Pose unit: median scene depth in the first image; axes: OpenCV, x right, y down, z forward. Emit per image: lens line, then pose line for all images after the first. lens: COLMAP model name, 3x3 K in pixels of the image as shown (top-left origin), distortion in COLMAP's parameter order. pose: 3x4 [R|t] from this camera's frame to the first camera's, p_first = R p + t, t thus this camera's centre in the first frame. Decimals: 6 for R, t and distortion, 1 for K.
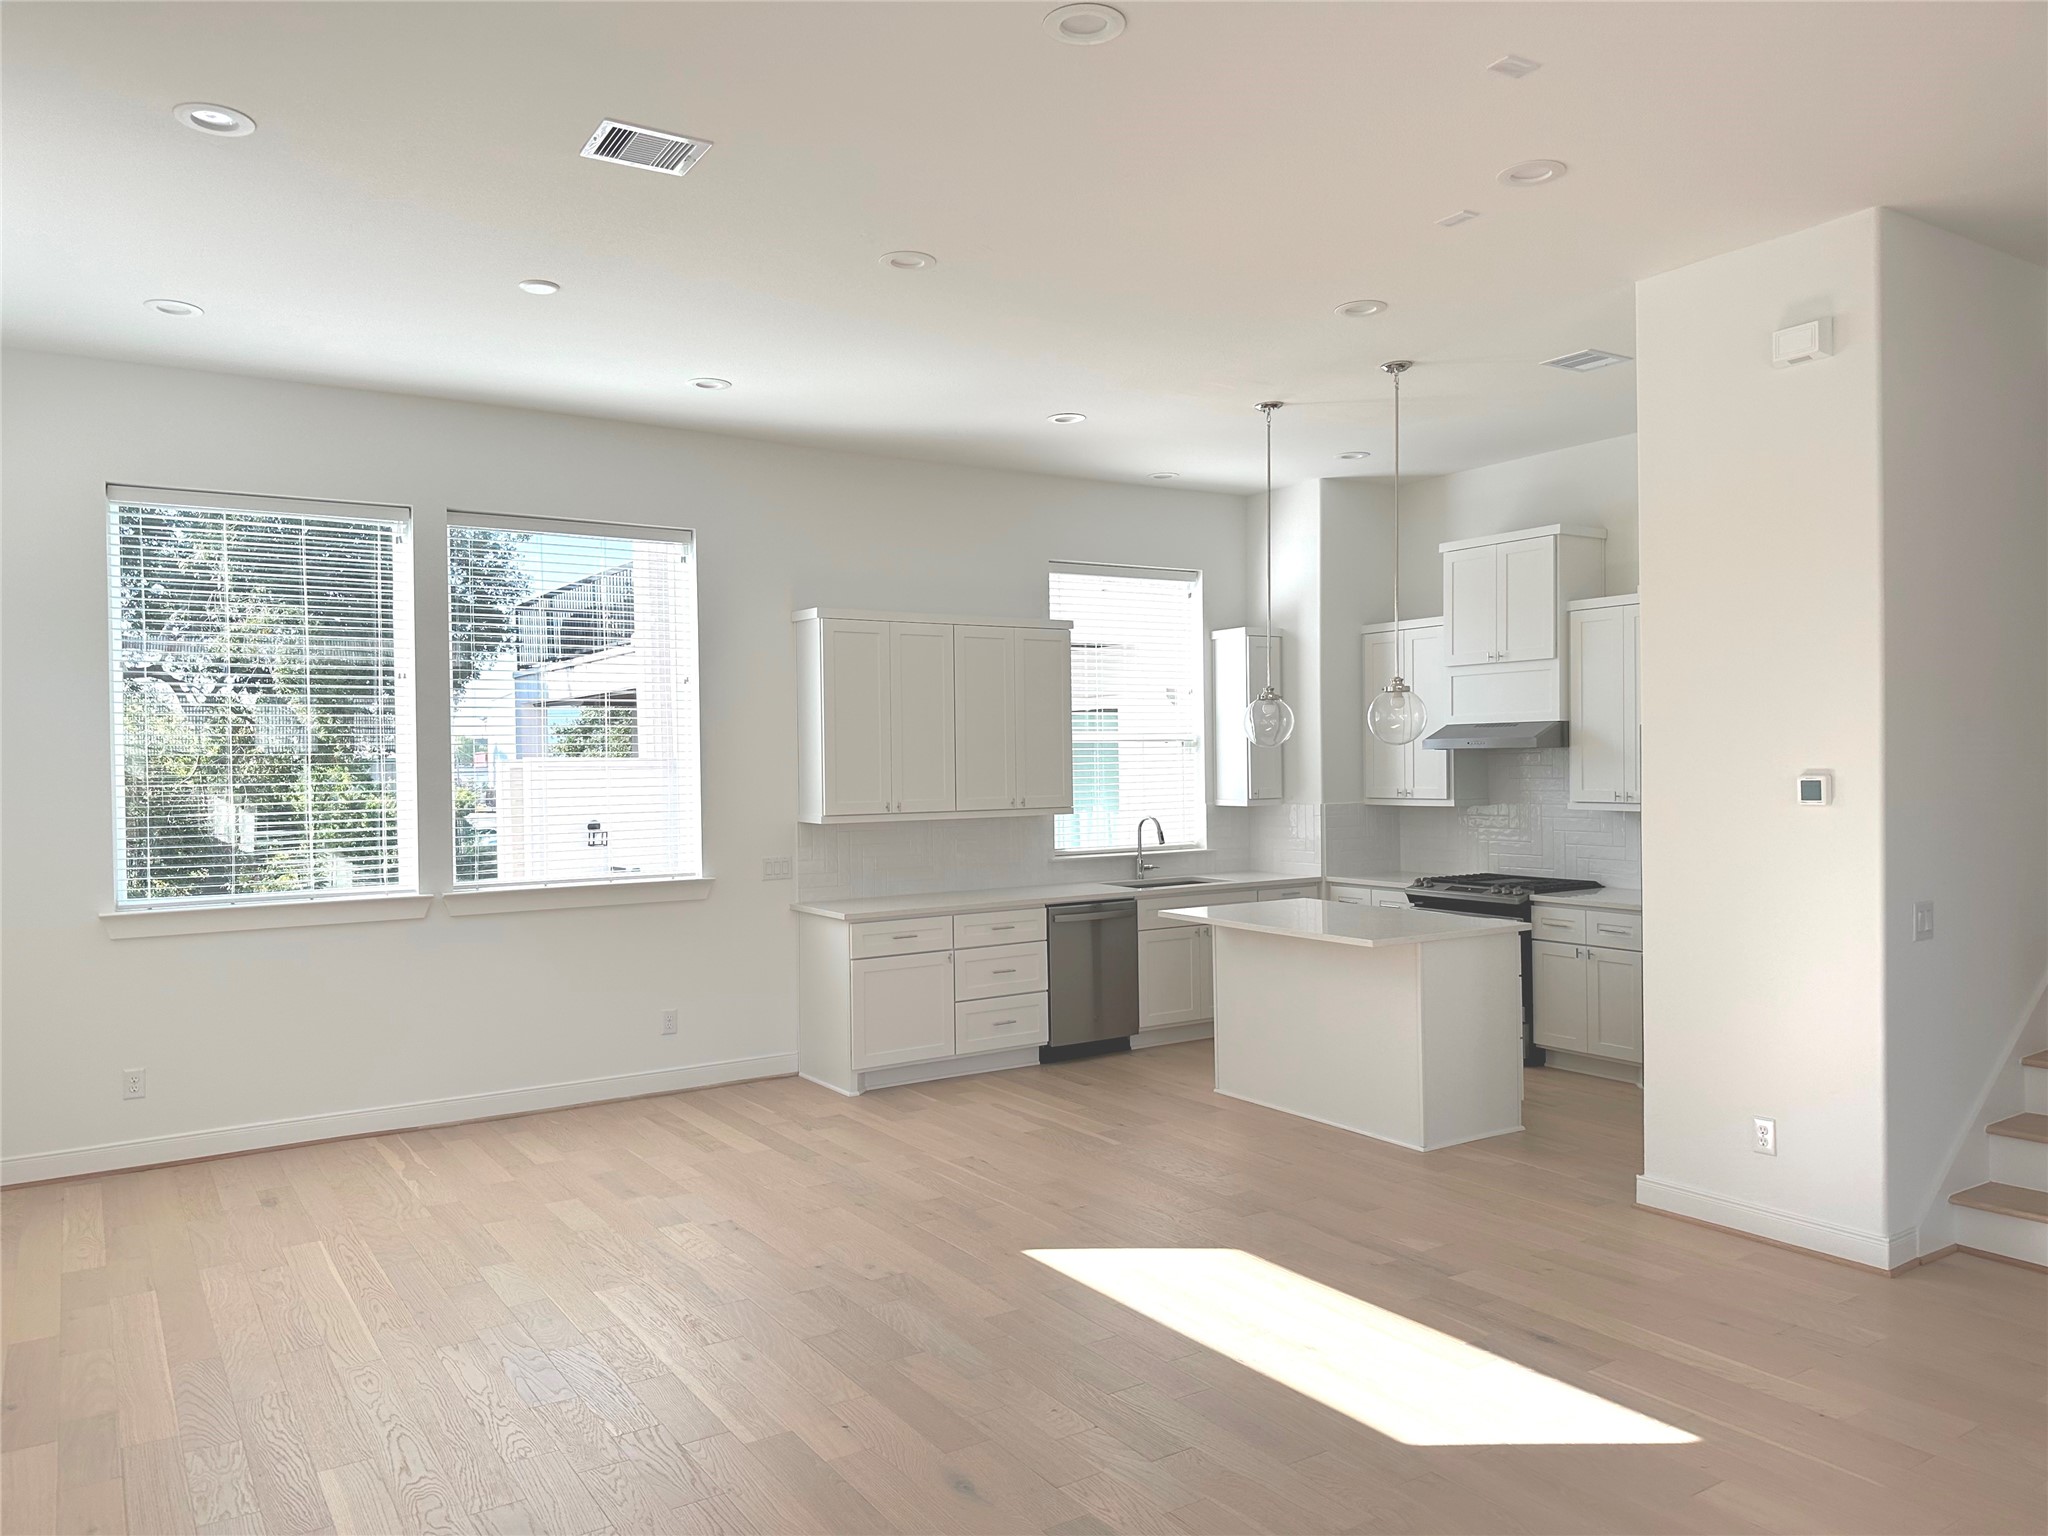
lens RADIAL K [[1421.8, 0, 1020.6], [0, 1421.8, 766.3], [0, 0, 1]] dist [0.008759, -0.000552]
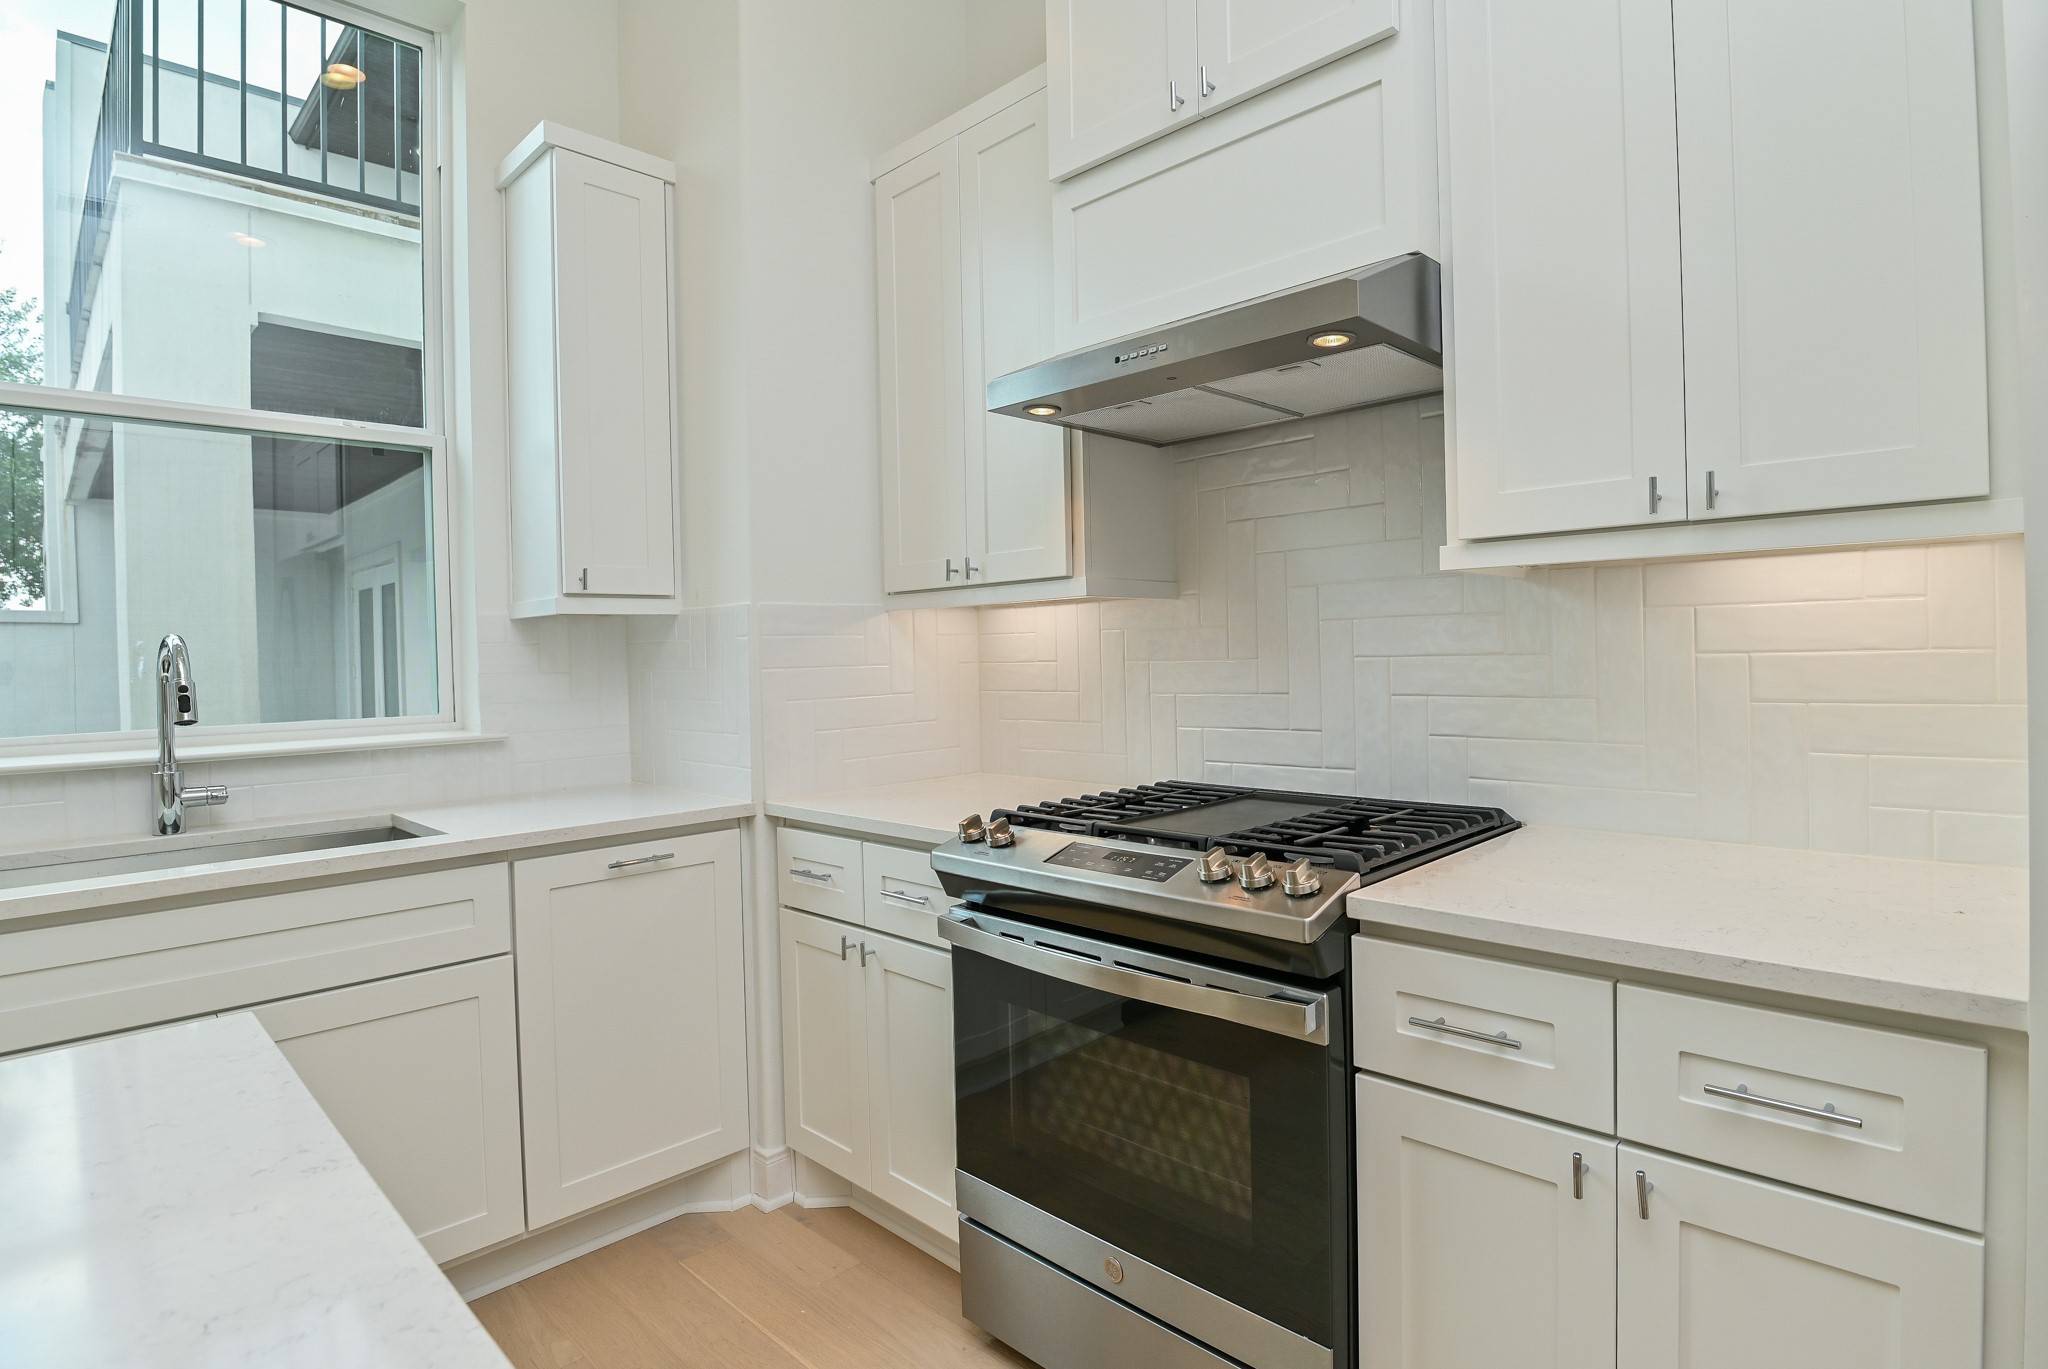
lens RADIAL K [[1048.6, 0, 1046.8], [0, 1048.6, 649.9], [0, 0, 1]] dist [-0.014968, 0.000311]
pose [[0.977719, -0.012925, 0.209519, 0.254390], [0.015178, 0.999843, -0.009146, 0.045852], [-0.209368, 0.012123, 0.977762, 0.790738]]
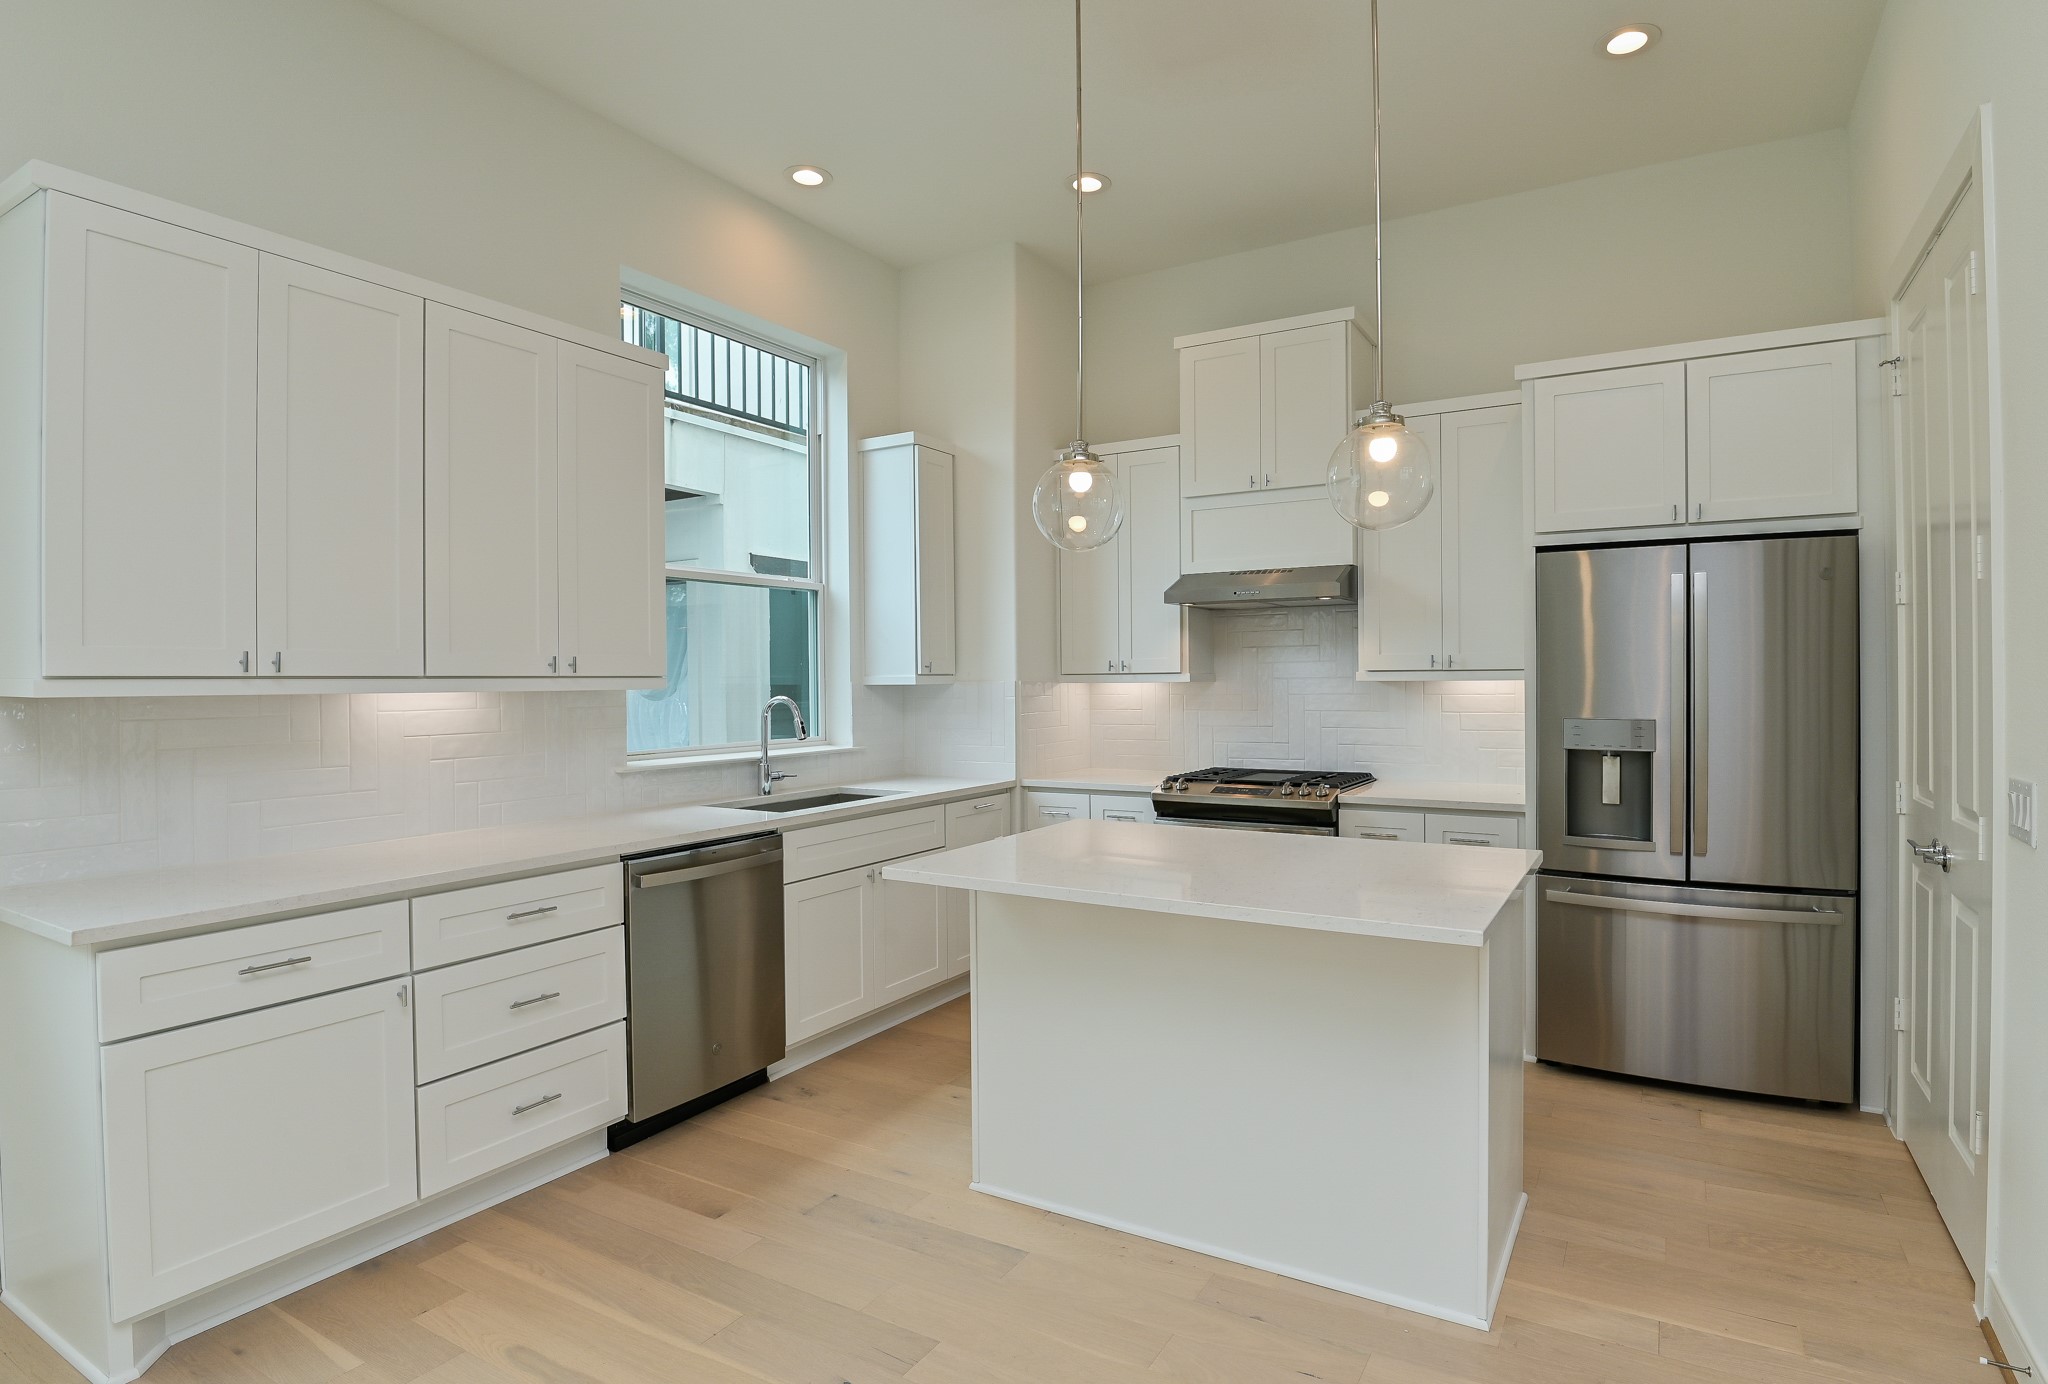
lens RADIAL K [[1048.6, 0, 1073.5], [0, 1048.6, 671.2], [0, 0, 1]] dist [-0.014968, 0.000311]
pose [[0.889564, 0.006965, 0.456758, -0.010519], [0.001591, 0.999830, -0.018345, 0.034455], [-0.456808, 0.017046, 0.889402, 0.553253]]
